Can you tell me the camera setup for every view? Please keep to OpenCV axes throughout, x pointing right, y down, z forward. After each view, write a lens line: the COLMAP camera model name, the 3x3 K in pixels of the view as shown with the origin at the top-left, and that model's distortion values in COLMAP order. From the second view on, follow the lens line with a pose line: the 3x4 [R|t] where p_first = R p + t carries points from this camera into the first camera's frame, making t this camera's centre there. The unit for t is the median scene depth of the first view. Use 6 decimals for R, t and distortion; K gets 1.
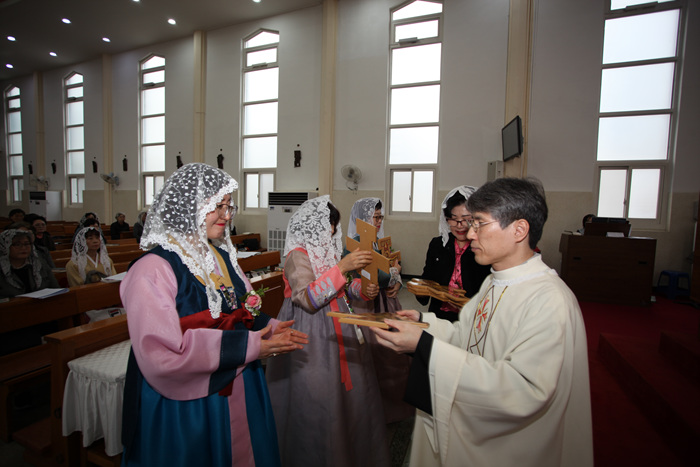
lens RADIAL K [[339.5, 0, 346.1], [0, 339.5, 231.2], [0, 0, 1]] dist [-0.065896, 0.026116]
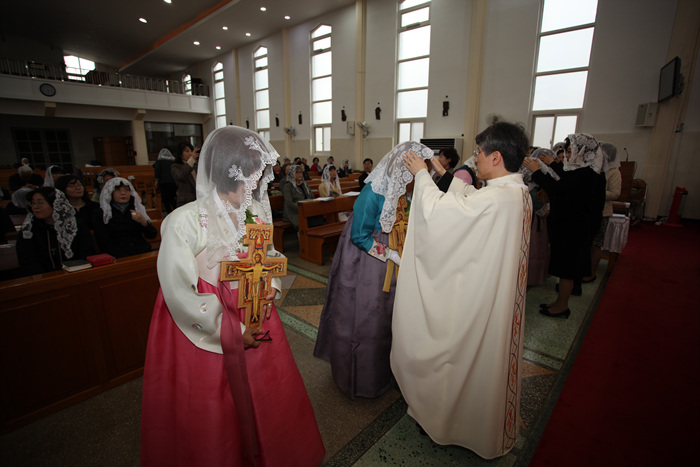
lens RADIAL K [[339.5, 0, 345.9], [0, 339.5, 231.3], [0, 0, 1]] dist [-0.065896, 0.026116]
pose [[0.932281, 0.063938, -0.356039, -0.025161], [-0.006319, 0.986984, 0.160697, 0.016829], [0.361679, -0.147565, 0.920550, -0.224821]]
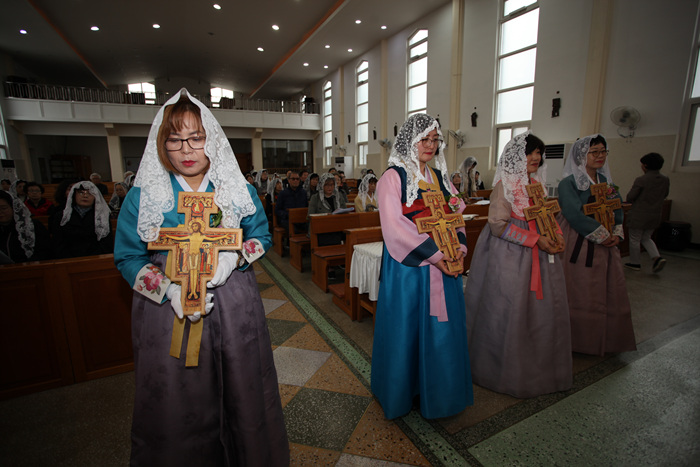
lens RADIAL K [[339.5, 0, 346.1], [0, 339.5, 230.3], [0, 0, 1]] dist [-0.065896, 0.026116]
pose [[0.741980, 0.093438, -0.663879, 0.055615], [-0.021069, 0.993001, 0.116212, 0.023119], [0.670091, -0.072240, 0.738756, -0.063719]]
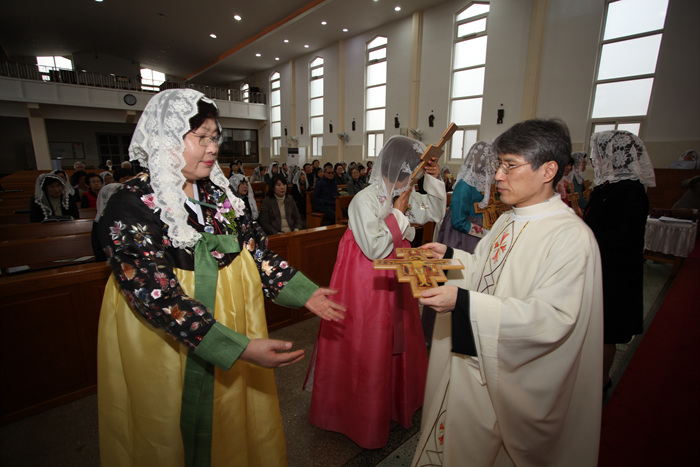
lens RADIAL K [[339.5, 0, 345.6], [0, 339.5, 230.6], [0, 0, 1]] dist [-0.065896, 0.026116]
pose [[0.884387, 0.087388, -0.458501, -0.050427], [-0.022901, 0.989258, 0.144374, 0.023995], [0.466193, -0.117182, 0.876888, -0.301399]]
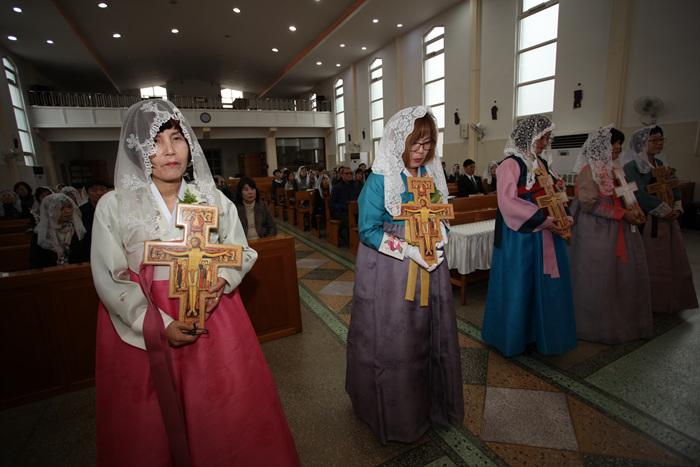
lens RADIAL K [[339.5, 0, 346.1], [0, 339.5, 229.8], [0, 0, 1]] dist [-0.065896, 0.026116]
pose [[0.742921, 0.074321, -0.665240, 0.016160], [0.012750, 0.992066, 0.125072, 0.029251], [0.669257, -0.101401, 0.736079, -0.163249]]
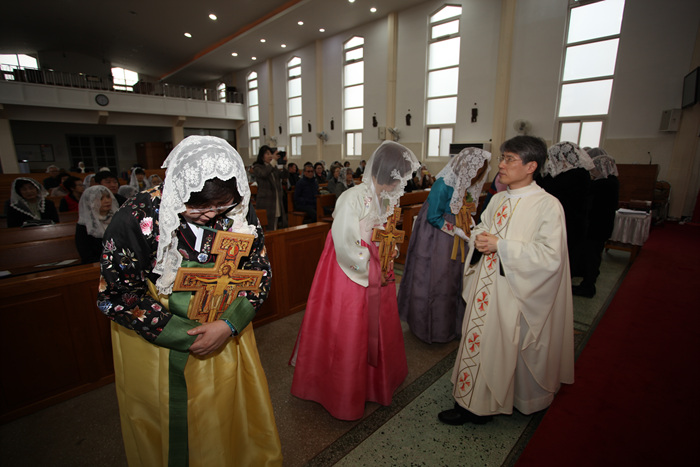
lens RADIAL K [[339.5, 0, 345.9], [0, 339.5, 230.4], [0, 0, 1]] dist [-0.065896, 0.026116]
pose [[0.911334, 0.067318, -0.406126, -0.044587], [-0.007720, 0.989160, 0.146638, 0.023618], [0.411596, -0.130501, 0.901975, -0.317522]]
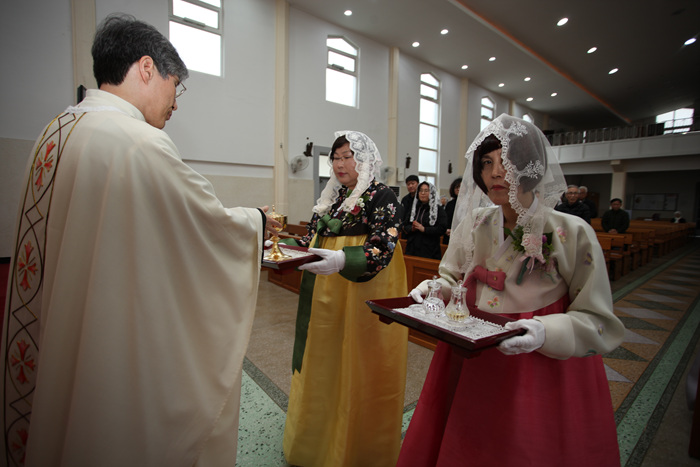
lens RADIAL K [[339.5, 0, 350.1], [0, 339.5, 231.6], [0, 0, 1]] dist [-0.065896, 0.026116]
pose [[-0.488076, 0.042877, -0.871747, 0.113441], [-0.090270, 0.990956, 0.099281, 0.016105], [0.868120, 0.127149, -0.479792, 0.086701]]
